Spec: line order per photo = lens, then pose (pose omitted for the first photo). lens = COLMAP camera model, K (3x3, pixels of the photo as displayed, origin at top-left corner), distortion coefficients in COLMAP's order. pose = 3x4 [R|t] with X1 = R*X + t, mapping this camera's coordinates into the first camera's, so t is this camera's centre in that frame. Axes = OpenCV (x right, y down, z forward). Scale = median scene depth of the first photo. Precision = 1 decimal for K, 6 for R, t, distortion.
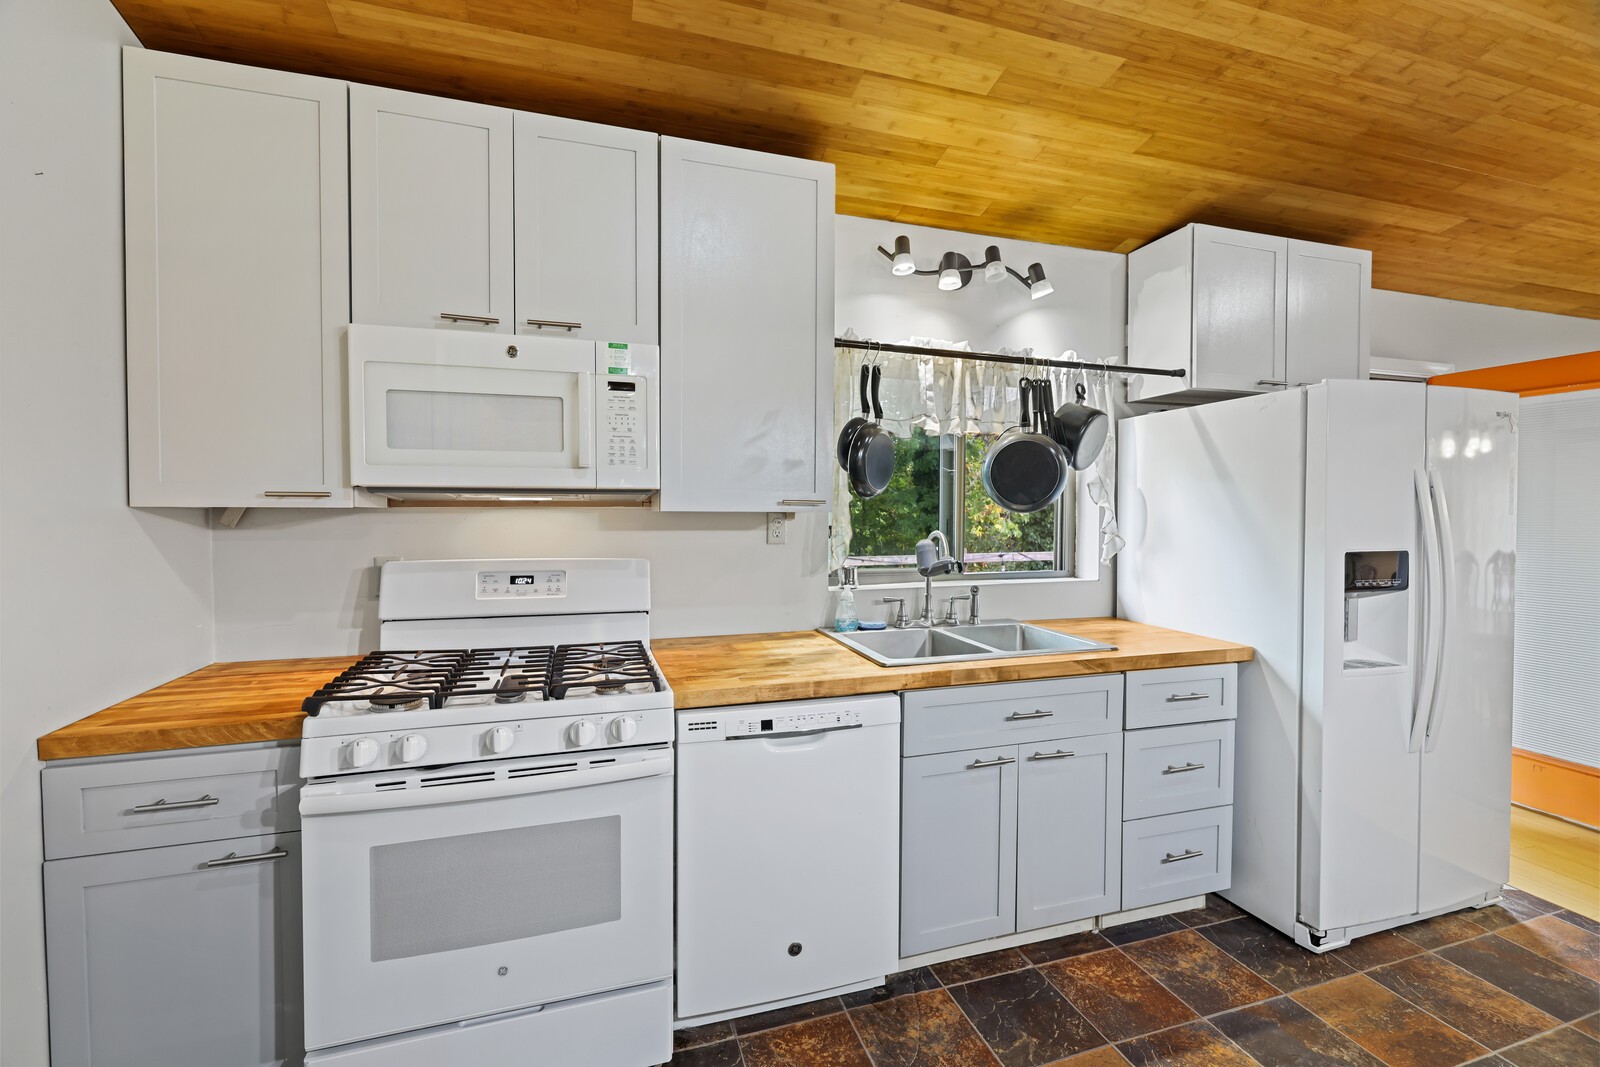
lens RADIAL K [[678.6, 0, 788.4], [0, 678.6, 524.4], [0, 0, 1]] dist [0.000767, -0.000739]
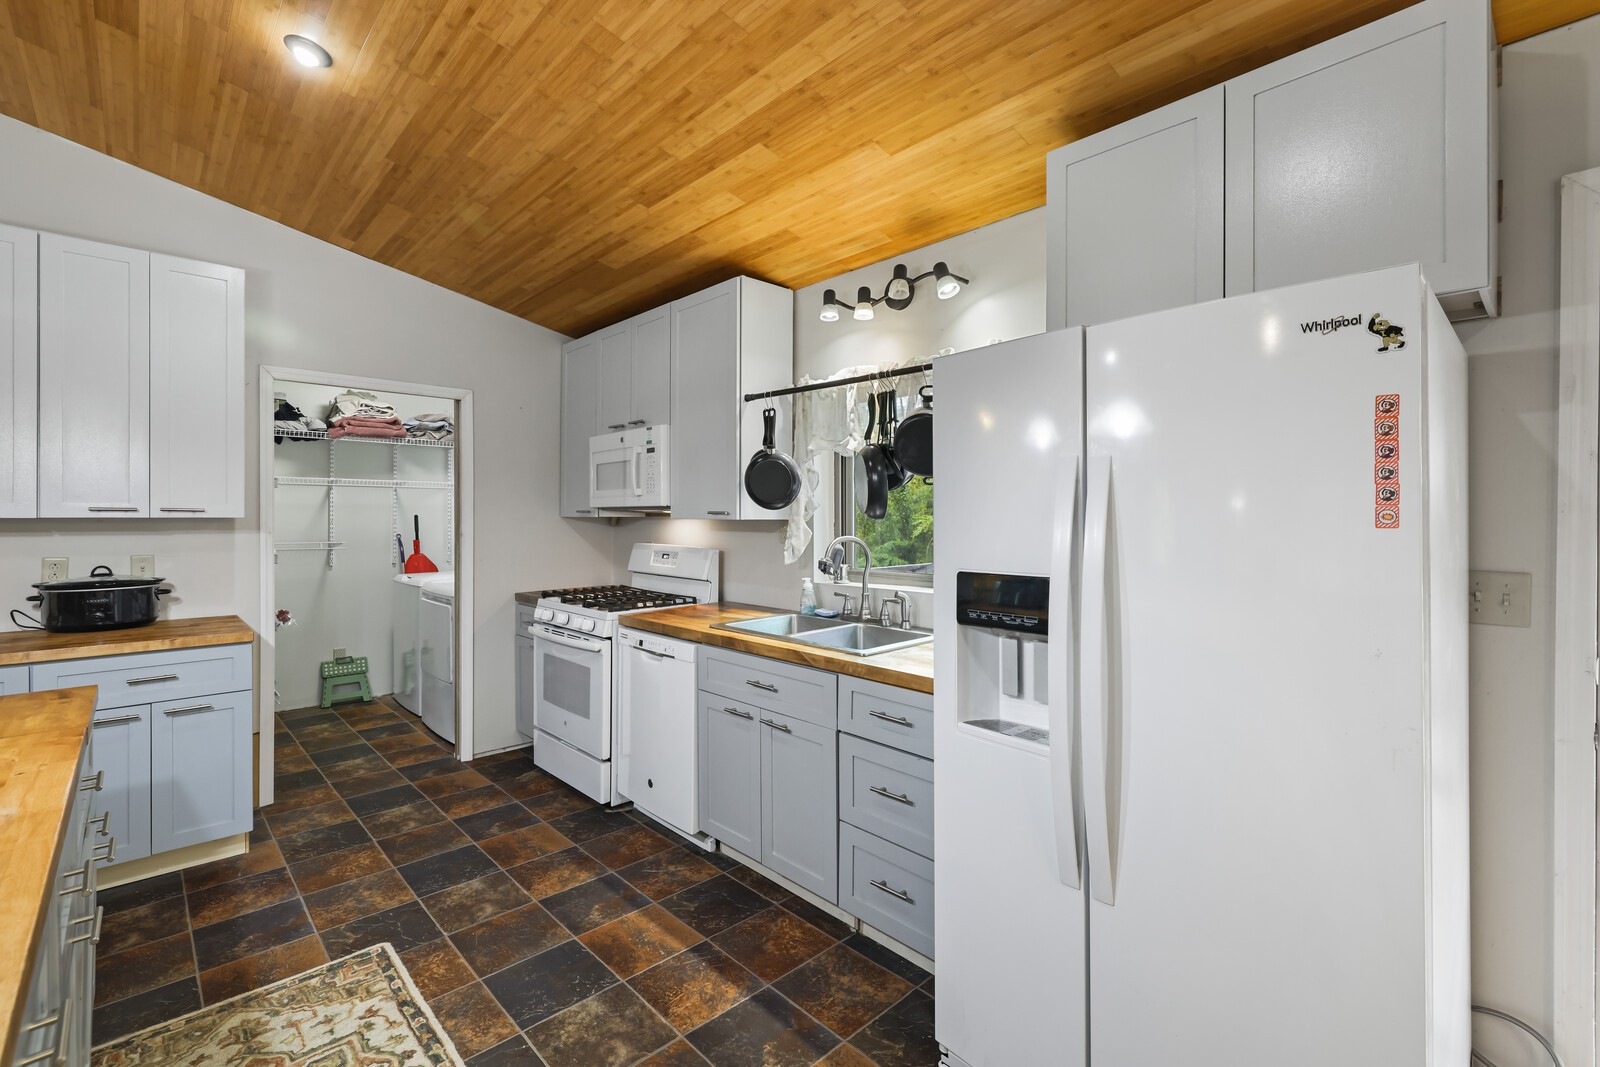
lens RADIAL K [[691.6, 0, 761.3], [0, 691.6, 513.9], [0, 0, 1]] dist [-0.000818, 0.000201]
pose [[0.422252, -0.006110, -0.906458, 1.465604], [-0.017306, 0.999741, -0.014800, -0.009941], [0.906313, 0.021937, 0.422037, 0.458520]]
